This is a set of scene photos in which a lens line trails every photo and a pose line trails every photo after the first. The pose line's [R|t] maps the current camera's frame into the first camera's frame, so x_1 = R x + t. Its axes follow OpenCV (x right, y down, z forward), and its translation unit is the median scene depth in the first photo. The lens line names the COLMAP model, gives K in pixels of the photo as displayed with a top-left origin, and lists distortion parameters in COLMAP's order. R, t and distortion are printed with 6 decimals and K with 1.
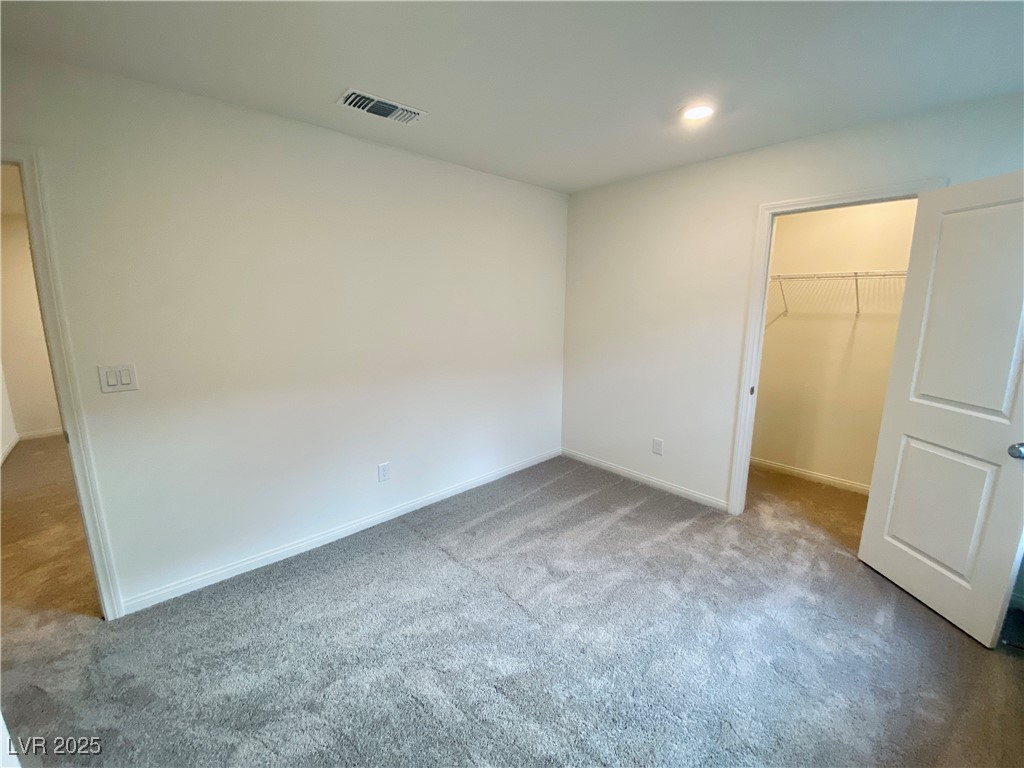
lens RADIAL K [[414.1, 0, 513.7], [0, 414.1, 383.7], [0, 0, 1]] dist [0.033265, -0.027695]
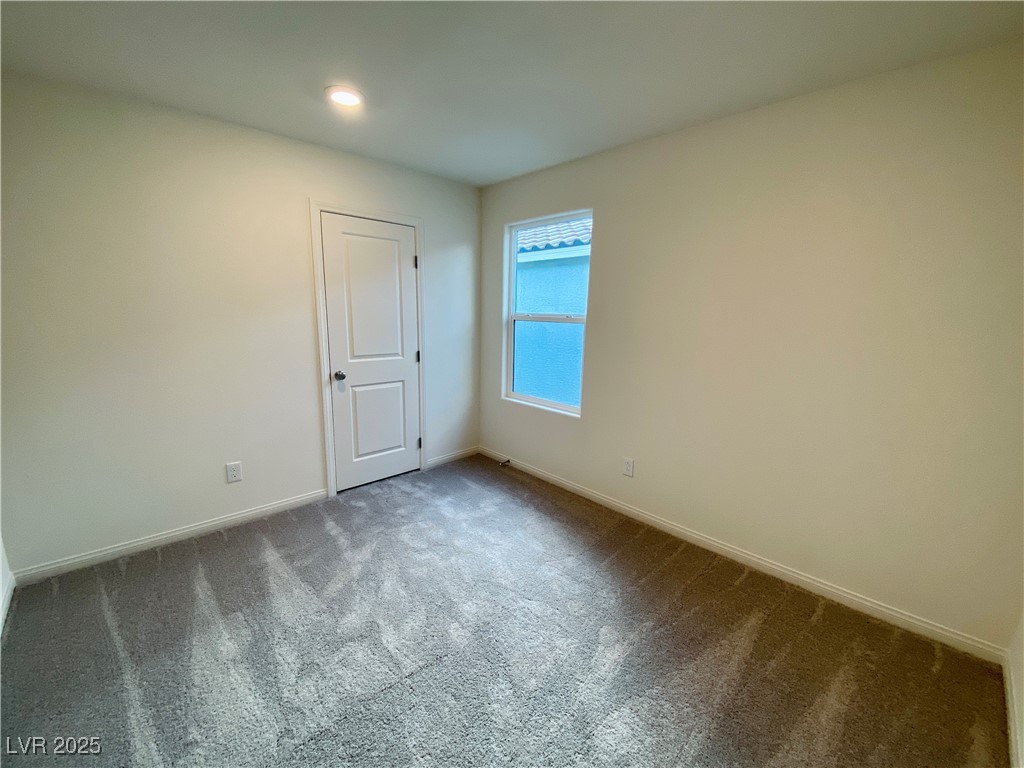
lens RADIAL K [[414.1, 0, 513.7], [0, 414.1, 383.7], [0, 0, 1]] dist [0.033265, -0.027695]
pose [[-0.021716, -0.184415, 0.982609, -0.591642], [0.158946, 0.969703, 0.185505, -0.108269], [-0.987048, 0.160210, 0.008254, 0.626086]]
